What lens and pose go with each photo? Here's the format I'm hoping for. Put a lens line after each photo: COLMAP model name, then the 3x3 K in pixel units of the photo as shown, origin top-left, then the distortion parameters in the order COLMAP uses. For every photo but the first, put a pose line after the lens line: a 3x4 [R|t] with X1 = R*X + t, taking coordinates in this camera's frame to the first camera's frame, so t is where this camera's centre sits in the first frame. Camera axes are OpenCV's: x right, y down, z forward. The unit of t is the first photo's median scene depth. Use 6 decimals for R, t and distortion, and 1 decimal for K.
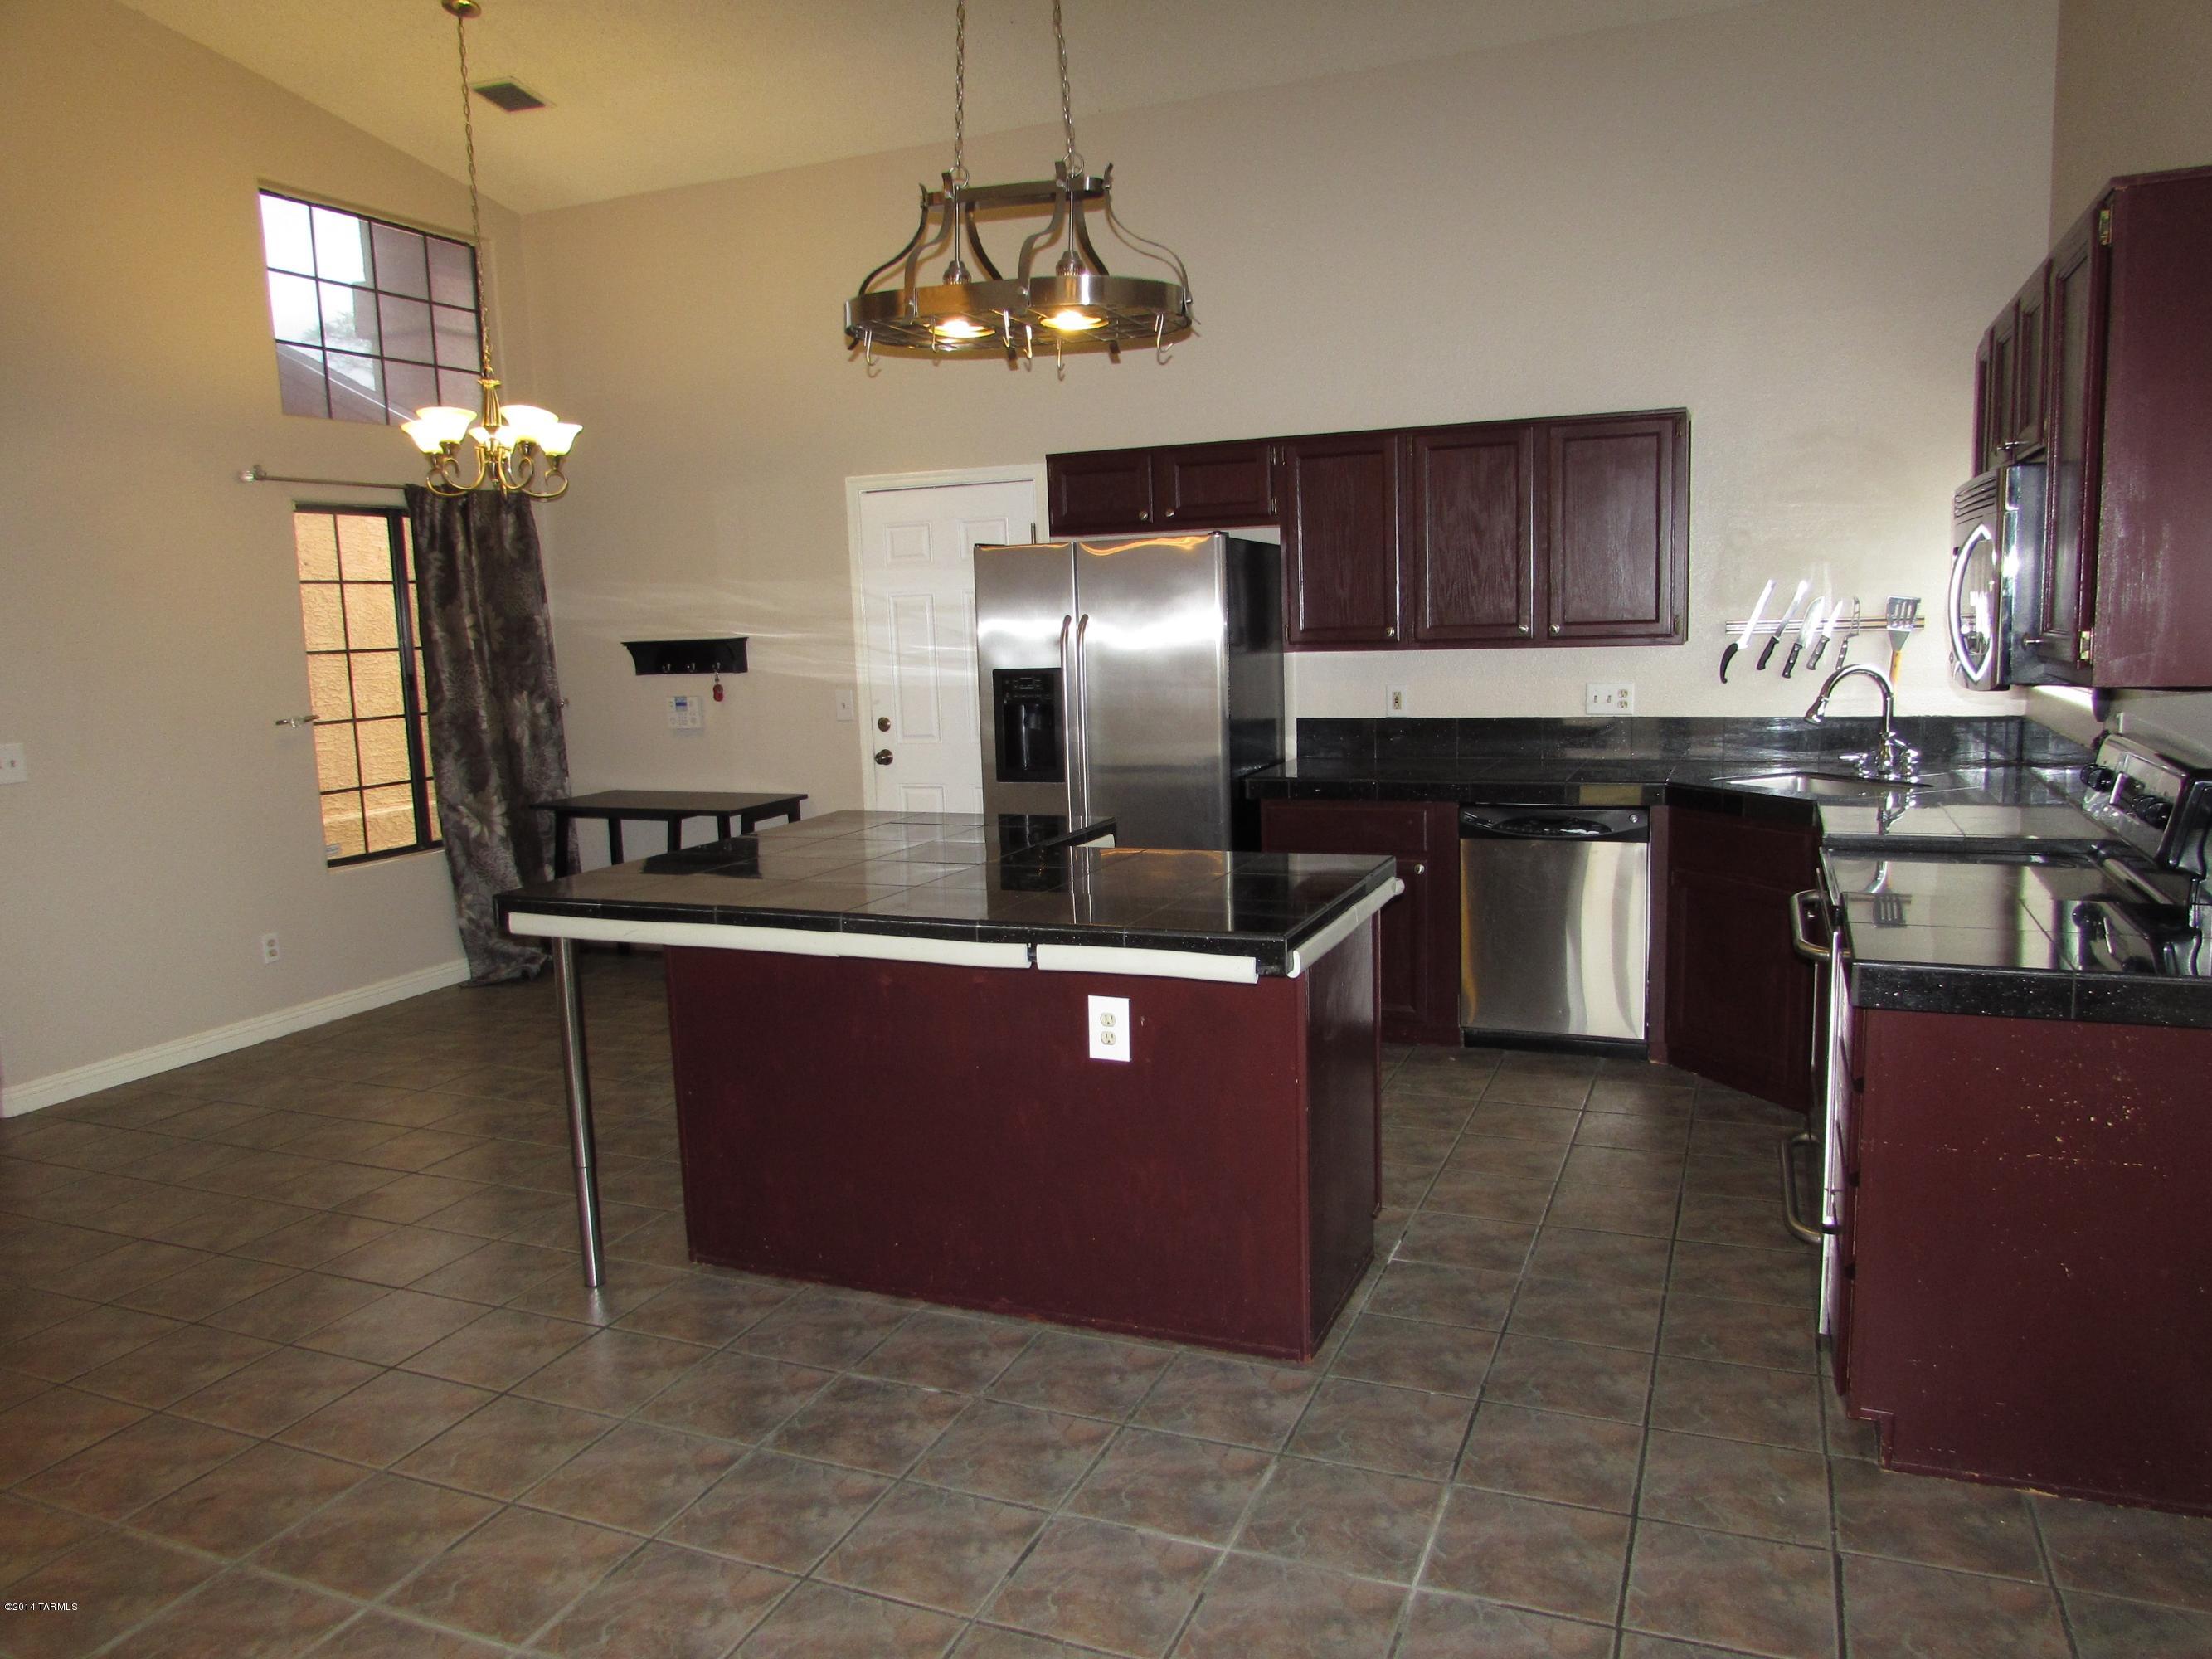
lens RADIAL K [[1557.4, 0, 1125.4], [0, 1557.4, 825.3], [0, 0, 1]] dist [-0.005976, 0.006718]
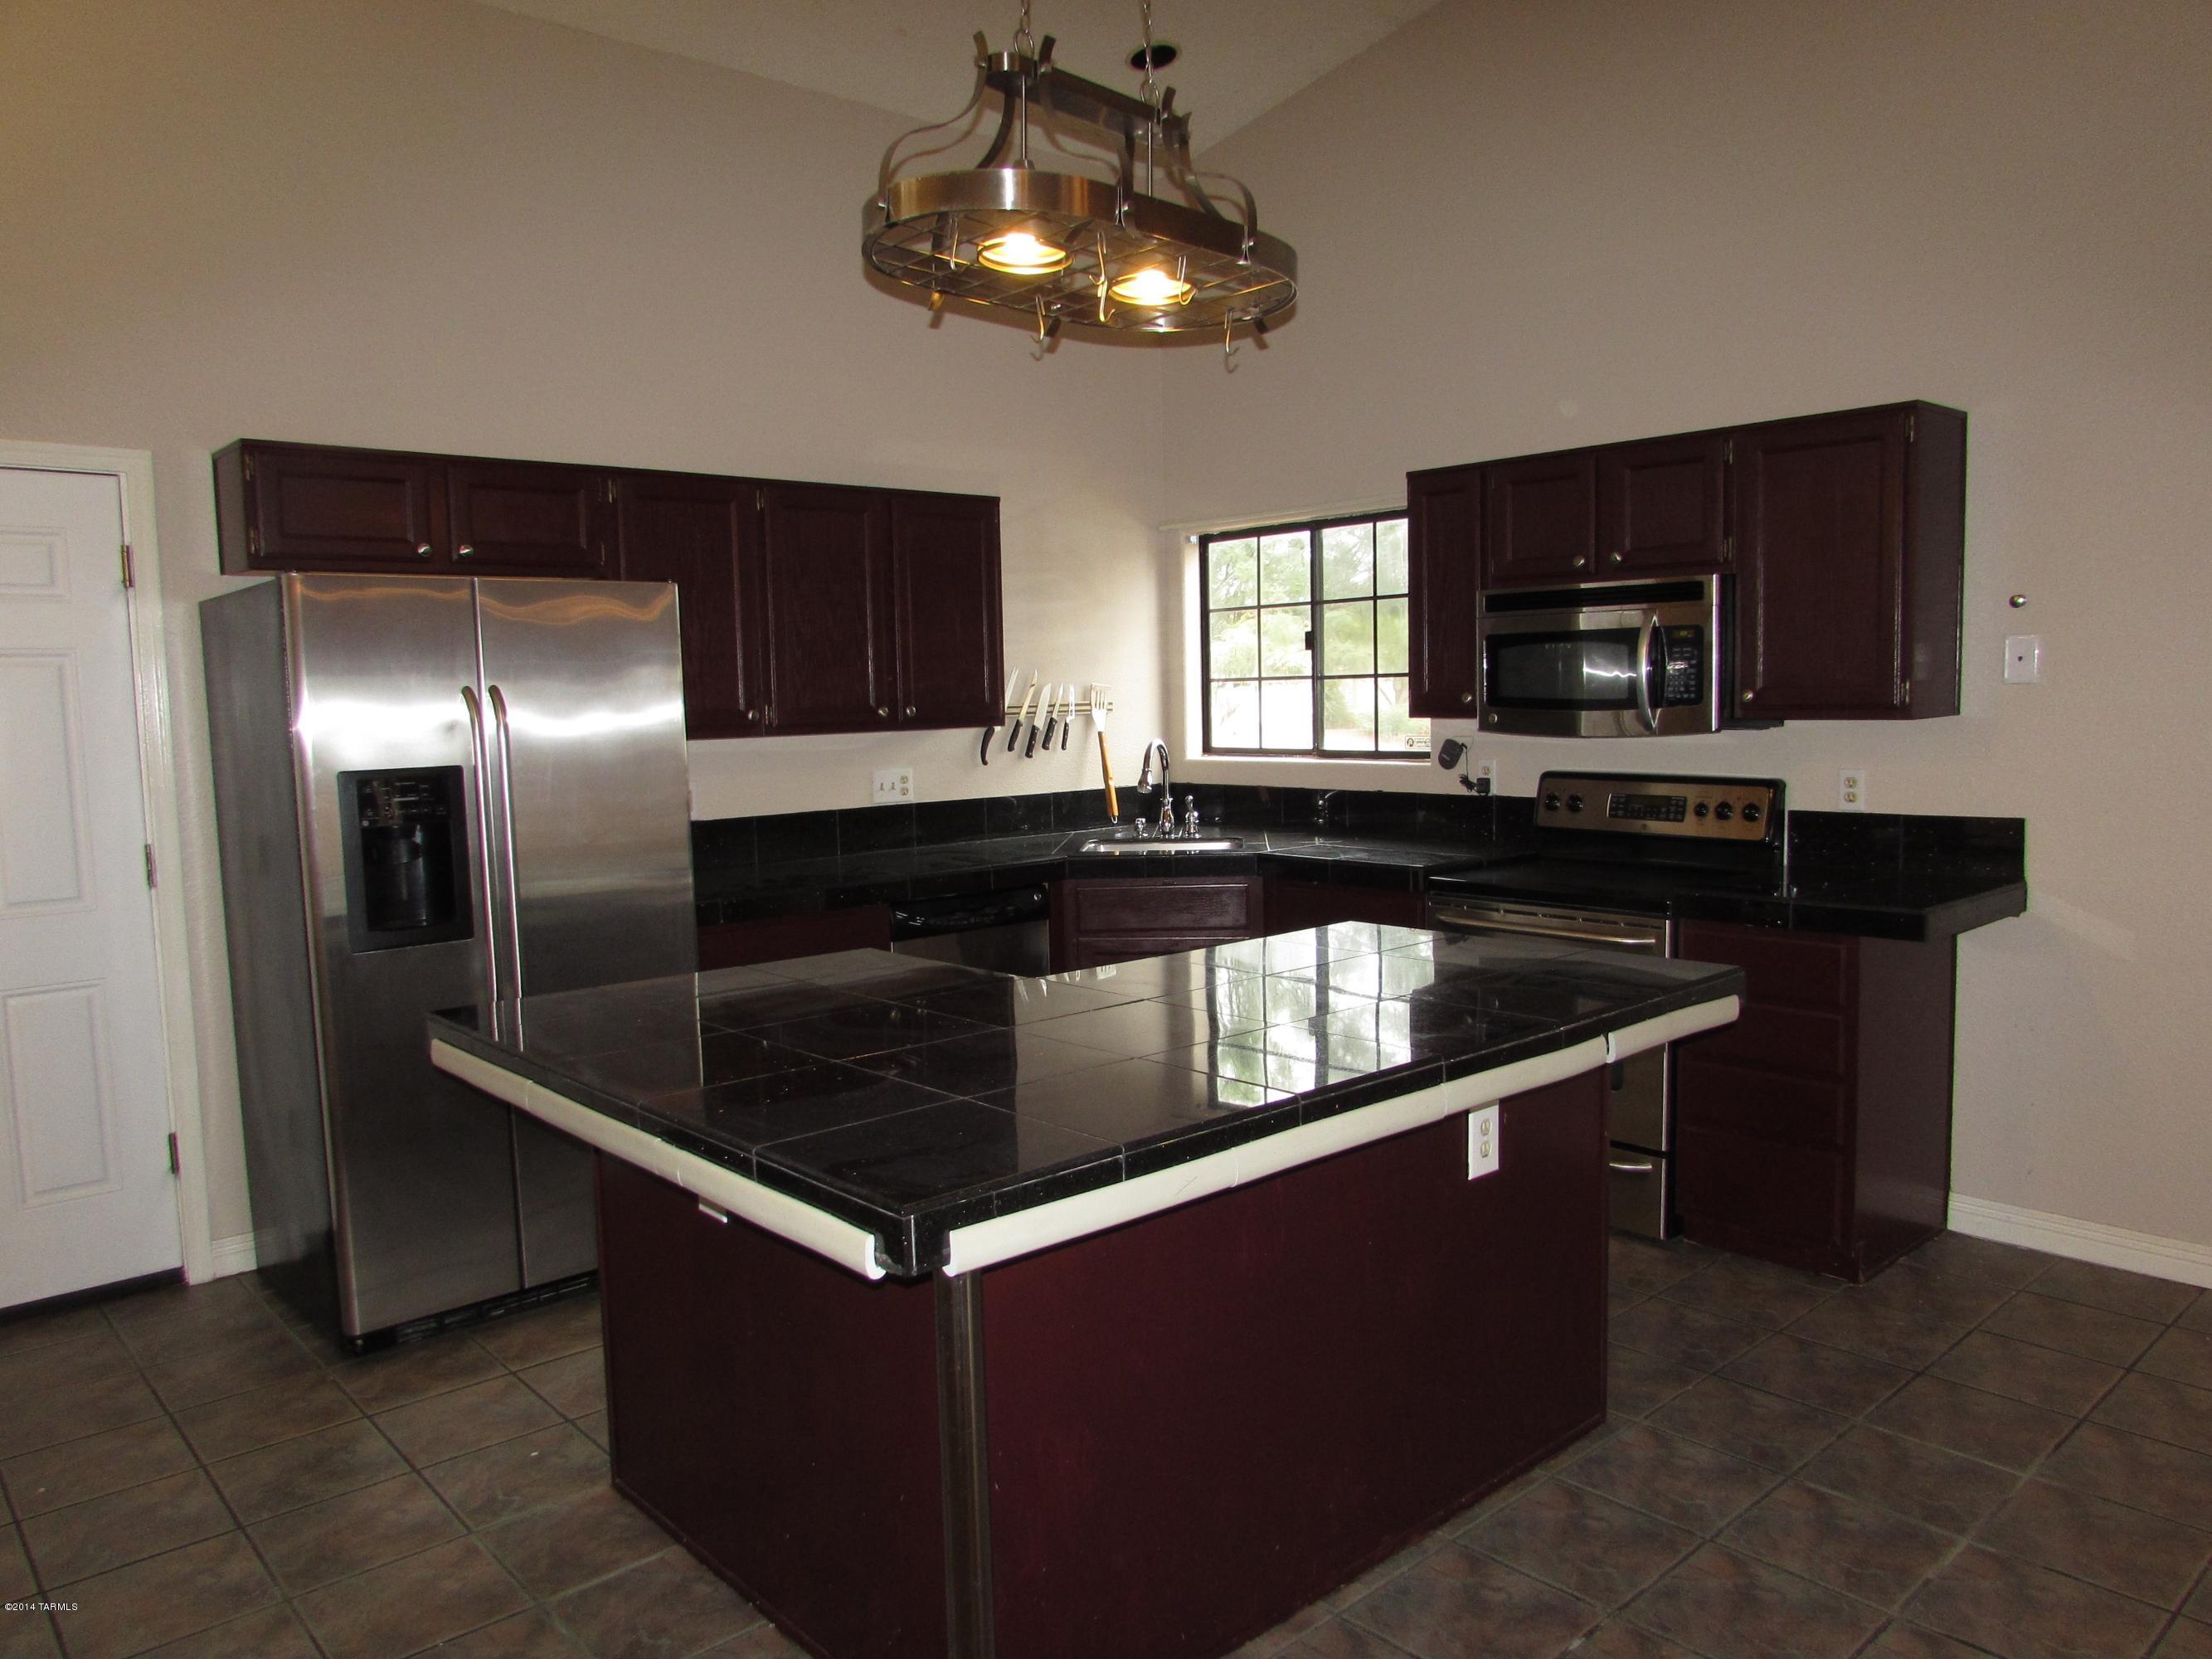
lens RADIAL K [[1557.4, 0, 1124.3], [0, 1557.4, 829.7], [0, 0, 1]] dist [-0.005976, 0.006718]
pose [[0.425808, -0.059458, 0.902858, -0.428918], [0.128401, 0.991711, 0.004753, -0.034518], [-0.895657, 0.113904, 0.429913, 0.392929]]
